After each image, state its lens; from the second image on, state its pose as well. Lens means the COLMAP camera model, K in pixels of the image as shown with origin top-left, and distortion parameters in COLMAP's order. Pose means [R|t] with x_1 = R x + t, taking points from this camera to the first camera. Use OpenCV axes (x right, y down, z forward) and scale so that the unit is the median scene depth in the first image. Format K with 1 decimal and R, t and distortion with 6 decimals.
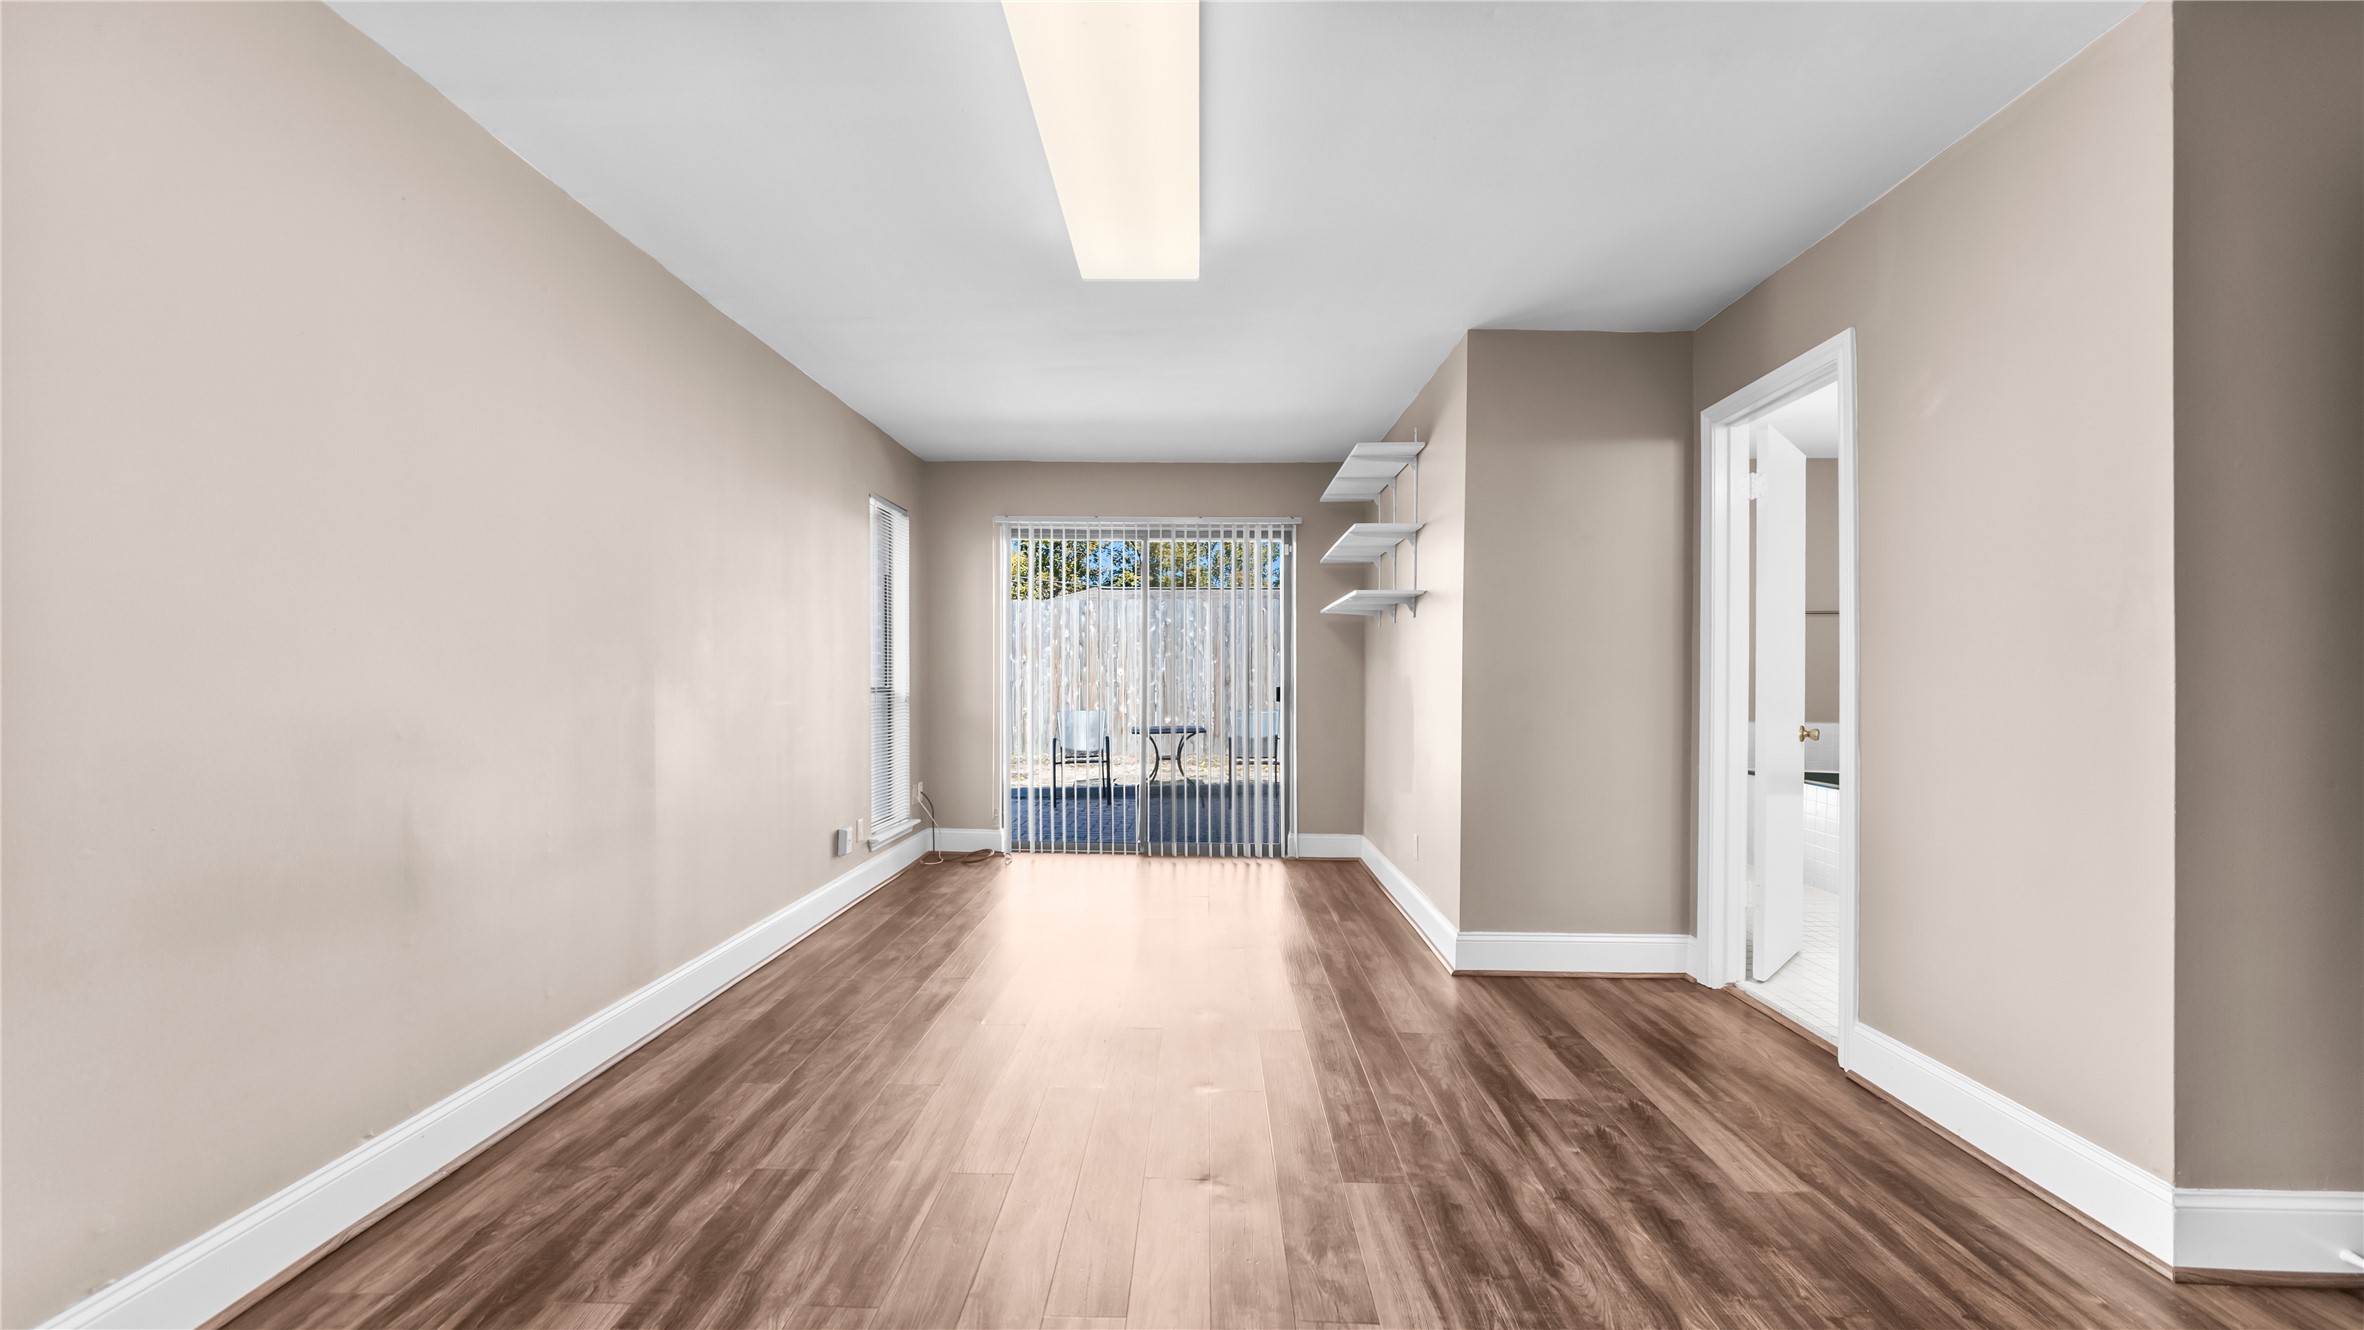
lens RADIAL K [[872.8, 0, 1186.8], [0, 872.8, 680.4], [0, 0, 1]] dist [-0.001091, -0.000110]
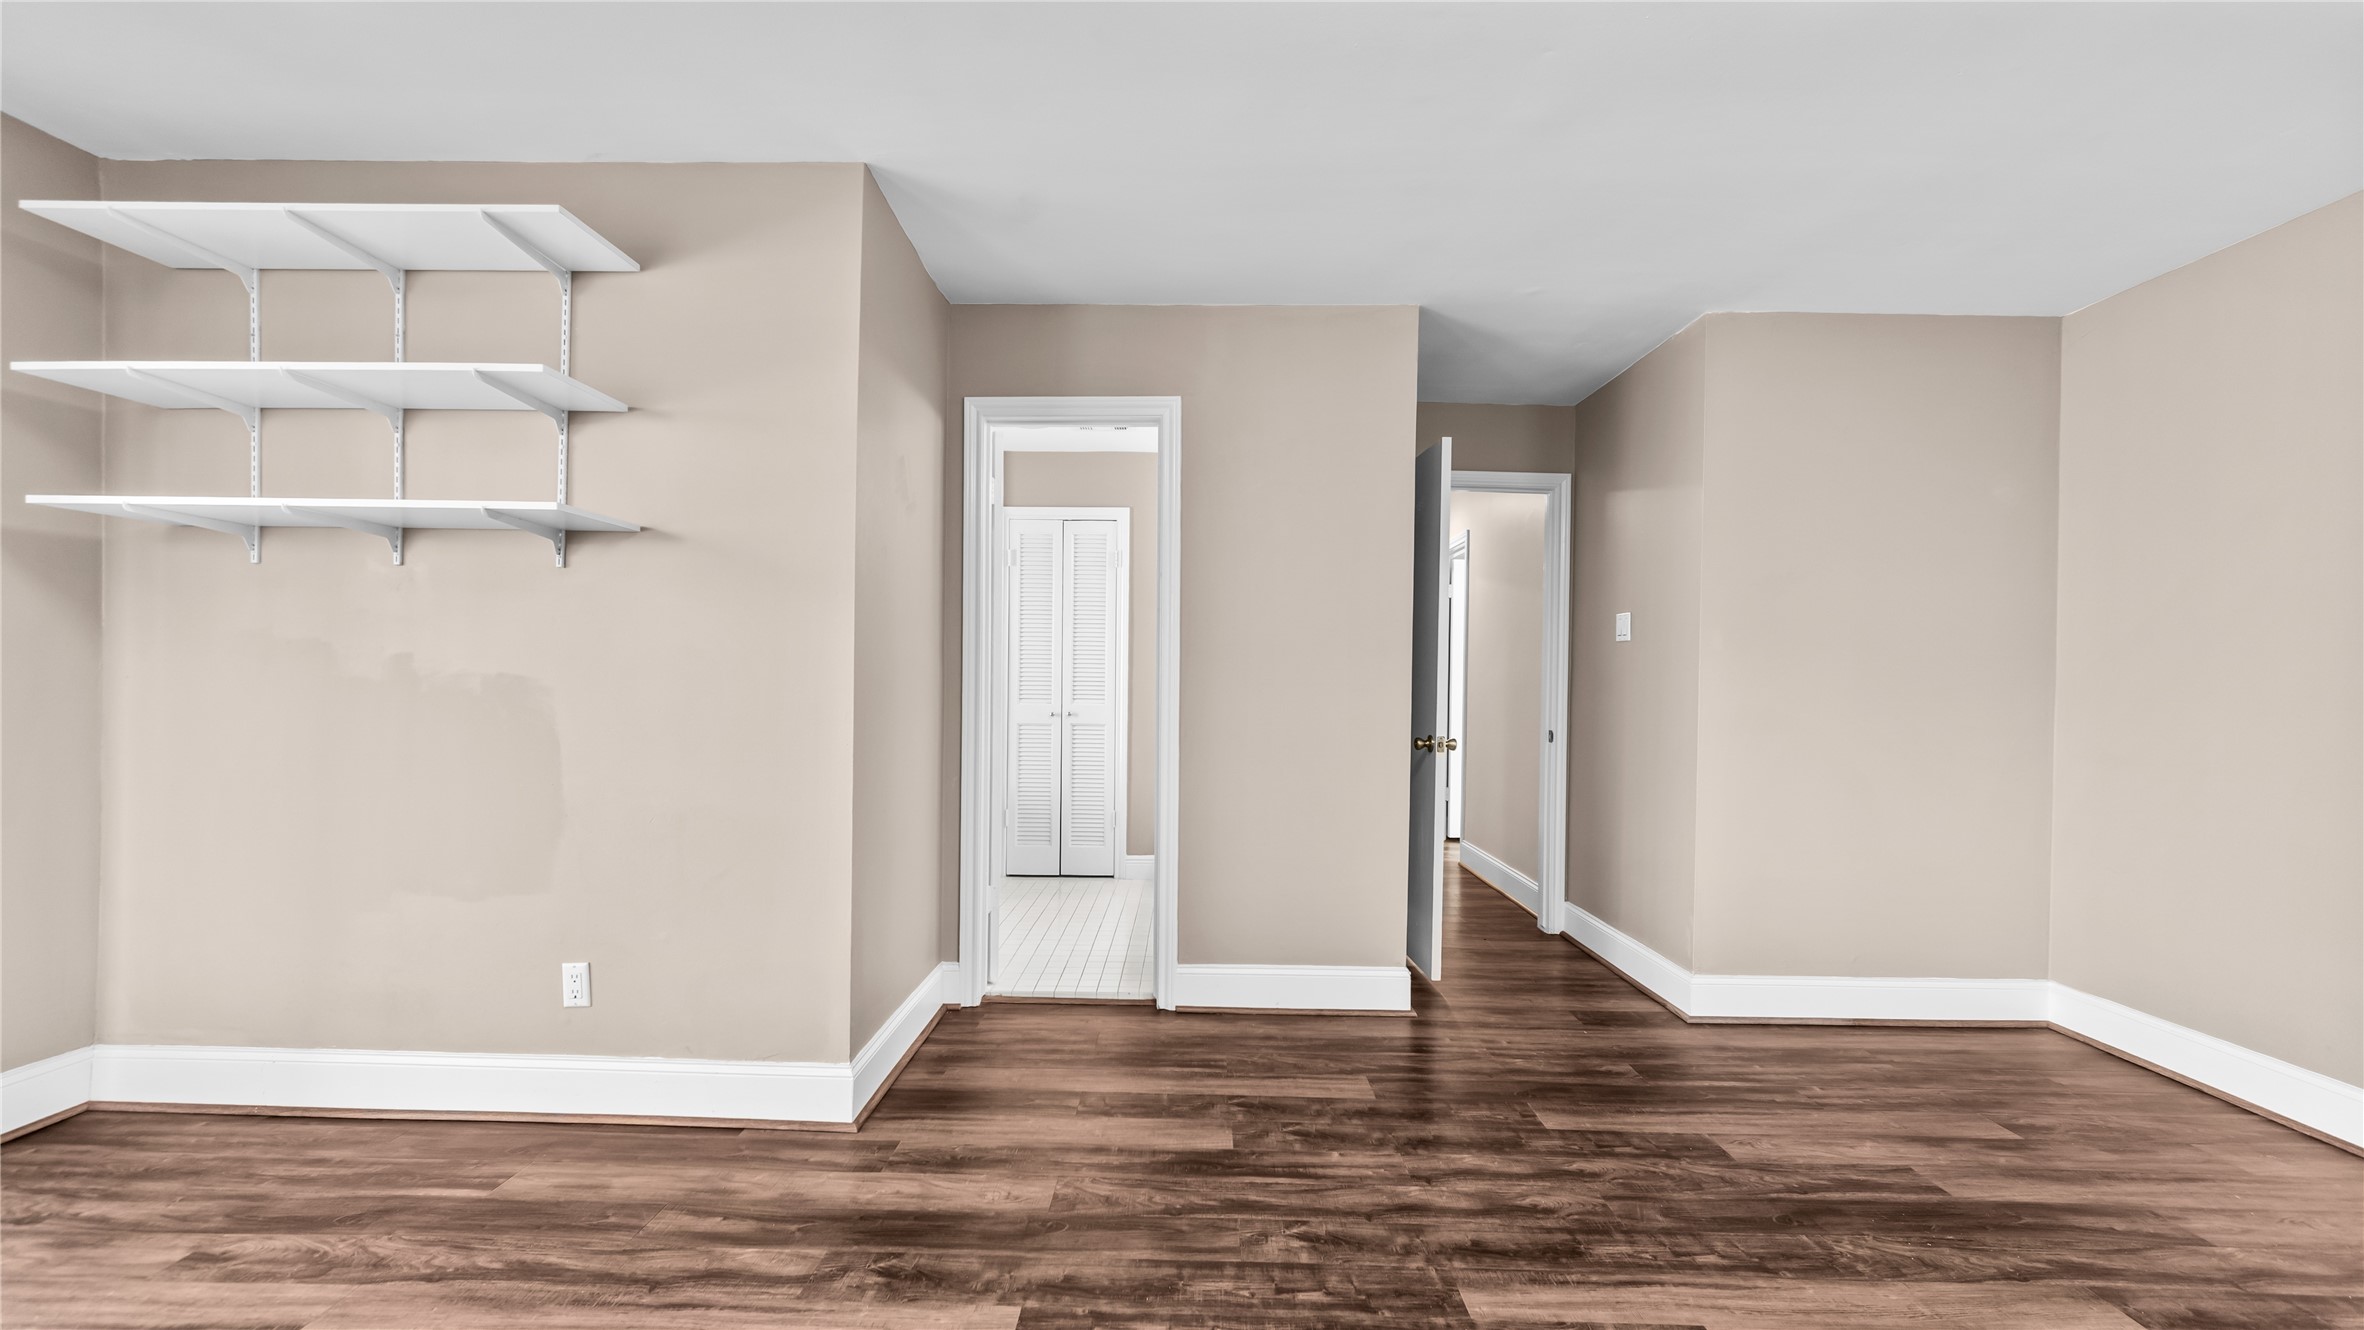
lens RADIAL K [[916.4, 0, 1185.0], [0, 916.4, 681.1], [0, 0, 1]] dist [-0.014930, -0.000090]
pose [[-0.013651, 0.000908, 0.999906, -0.550772], [-0.010252, 0.999947, -0.001048, -0.004860], [-0.999854, -0.010265, -0.013641, 1.083339]]
